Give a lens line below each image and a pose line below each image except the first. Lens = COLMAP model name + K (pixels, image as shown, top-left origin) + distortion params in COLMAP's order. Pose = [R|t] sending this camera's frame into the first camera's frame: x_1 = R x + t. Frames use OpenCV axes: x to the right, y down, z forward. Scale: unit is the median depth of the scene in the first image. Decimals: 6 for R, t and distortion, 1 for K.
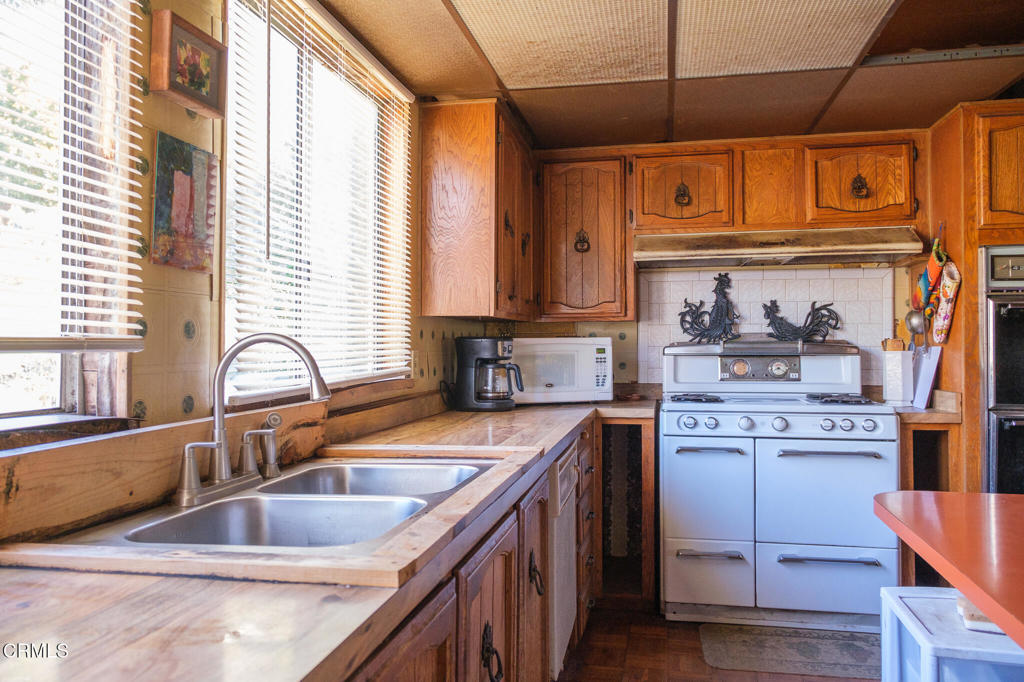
lens RADIAL K [[792.5, 0, 512.6], [0, 792.5, 338.1], [0, 0, 1]] dist [0.006130, 0.000638]
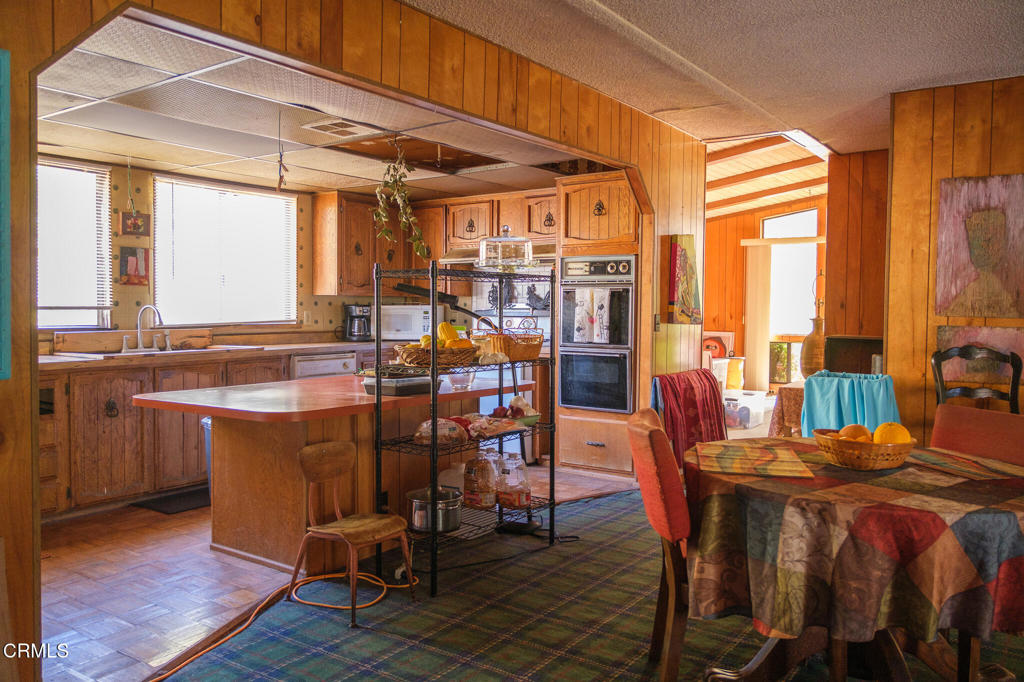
lens RADIAL K [[792.5, 0, 509.9], [0, 792.5, 339.1], [0, 0, 1]] dist [0.006130, 0.000638]
pose [[0.906914, 0.025543, -0.420540, 2.353677], [-0.004688, 0.998711, 0.050550, -0.036665], [0.421289, -0.043873, 0.905865, -1.324186]]
